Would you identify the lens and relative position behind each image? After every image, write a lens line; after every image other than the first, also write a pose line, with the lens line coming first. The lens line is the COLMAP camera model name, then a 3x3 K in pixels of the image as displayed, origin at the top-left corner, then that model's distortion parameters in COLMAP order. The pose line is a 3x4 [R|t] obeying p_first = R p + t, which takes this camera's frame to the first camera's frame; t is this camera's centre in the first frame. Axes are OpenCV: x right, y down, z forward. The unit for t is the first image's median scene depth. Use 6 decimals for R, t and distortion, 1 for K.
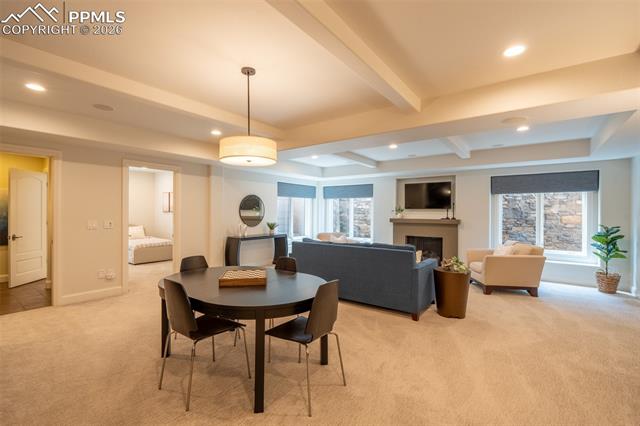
lens RADIAL K [[287.3, 0, 319.7], [0, 287.3, 213.2], [0, 0, 1]] dist [-0.002004, 0.000060]
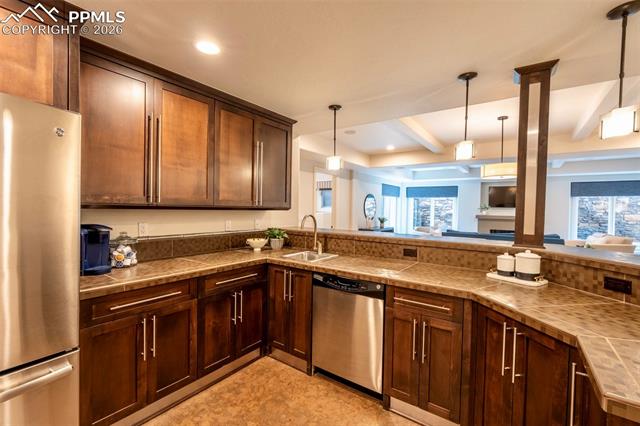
lens RADIAL K [[287.3, 0, 320.0], [0, 287.3, 212.7], [0, 0, 1]] dist [-0.002004, 0.000060]
pose [[0.999670, 0.011387, 0.023033, -0.434012], [-0.011678, 0.999853, 0.012520, 0.000505], [-0.022887, -0.012785, 0.999656, -0.186505]]
